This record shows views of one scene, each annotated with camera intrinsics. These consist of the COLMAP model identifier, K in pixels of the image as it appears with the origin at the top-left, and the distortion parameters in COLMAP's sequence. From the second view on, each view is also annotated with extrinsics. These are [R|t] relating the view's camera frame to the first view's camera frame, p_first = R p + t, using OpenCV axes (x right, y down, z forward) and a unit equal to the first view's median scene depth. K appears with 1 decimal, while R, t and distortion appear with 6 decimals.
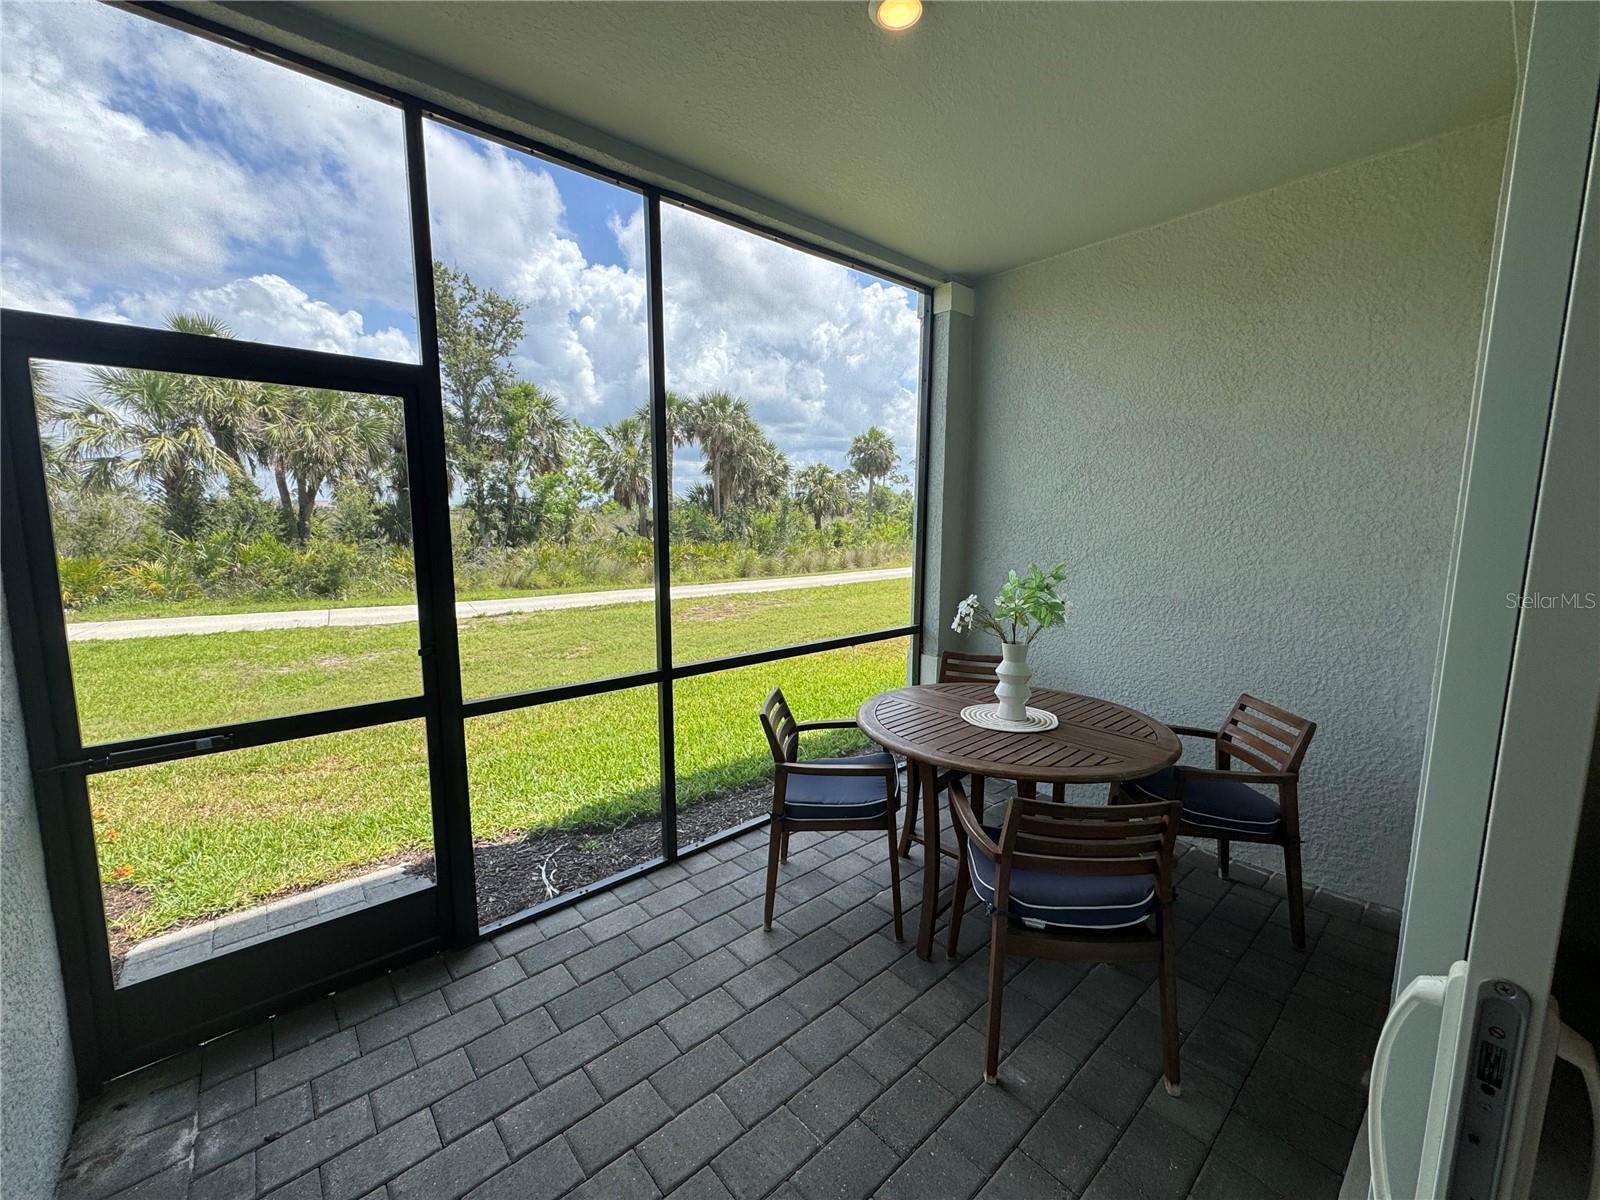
lens RADIAL K [[639.6, 0, 800.0], [0, 639.6, 600.0], [0, 0, 1]] dist [-0.002563, -0.000071]
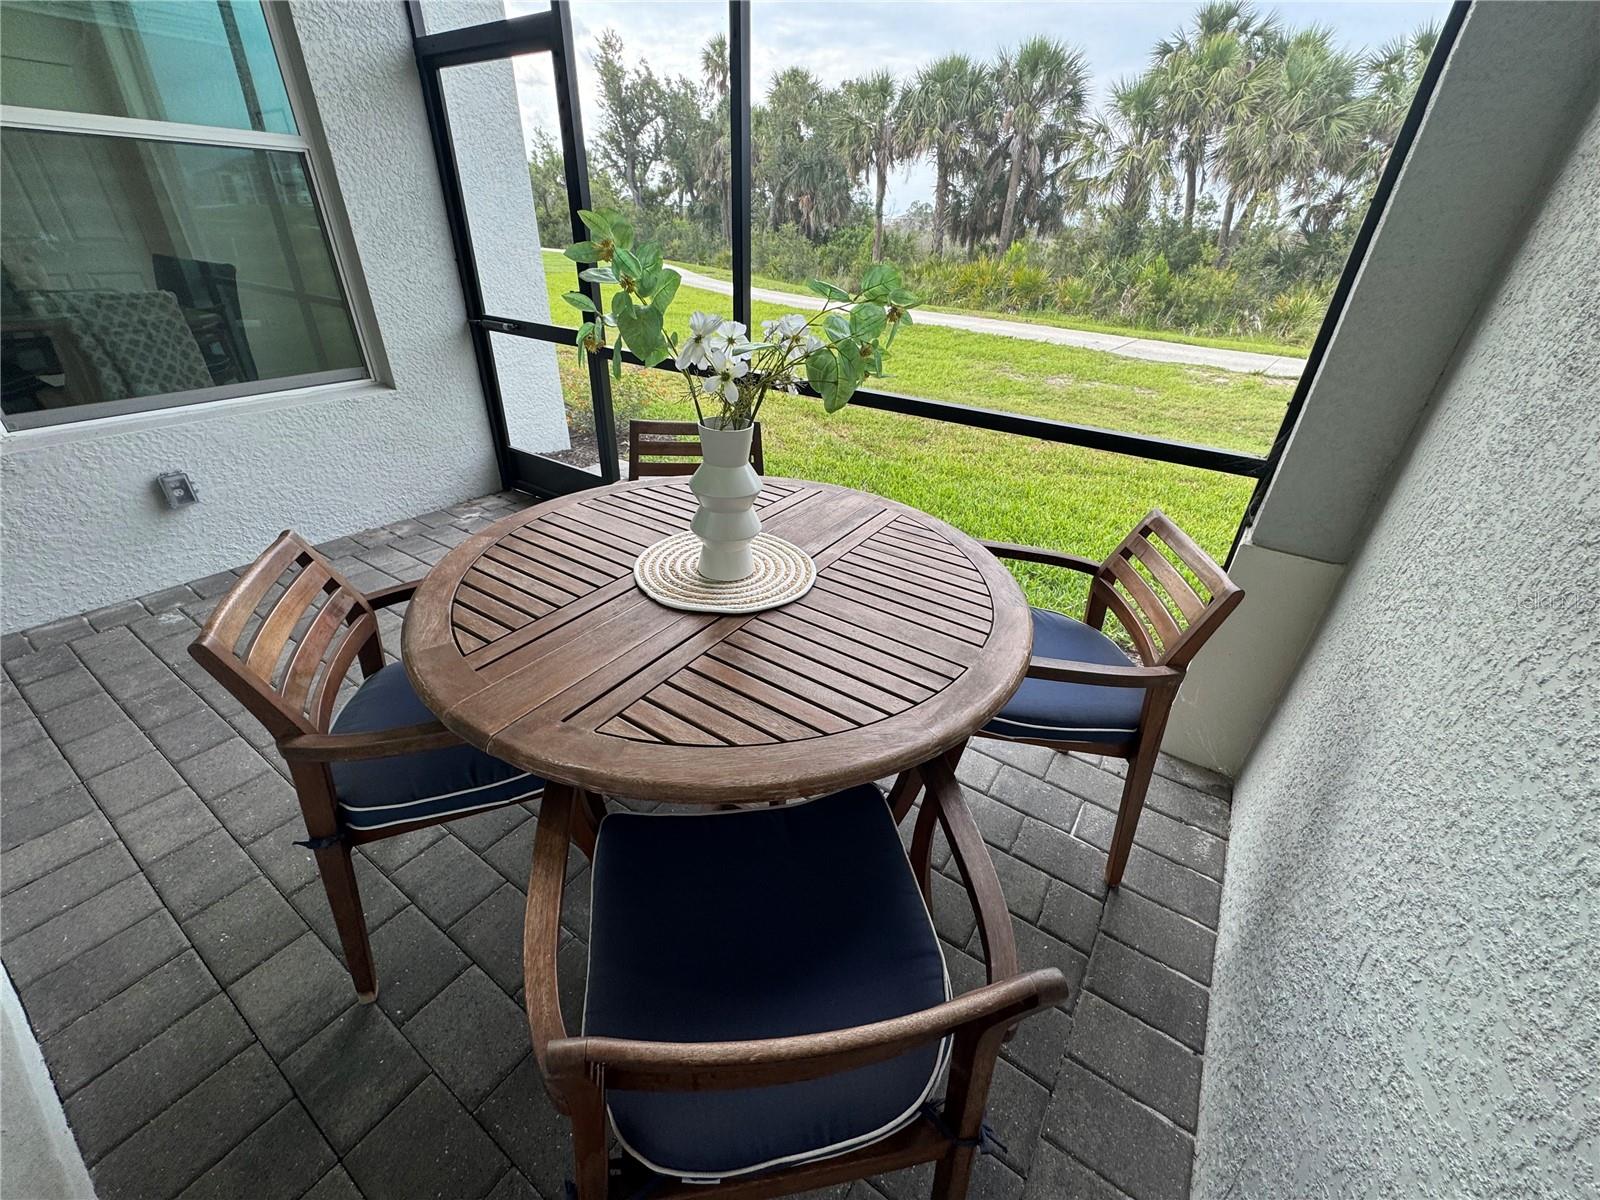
lens RADIAL K [[639.6, 0, 800.0], [0, 639.6, 600.0], [0, 0, 1]] dist [-0.002563, -0.000071]
pose [[0.248310, 0.488378, -0.836558, 0.119615], [-0.155882, 0.872496, 0.463089, -0.006394], [0.956056, 0.015415, 0.292779, 0.137773]]
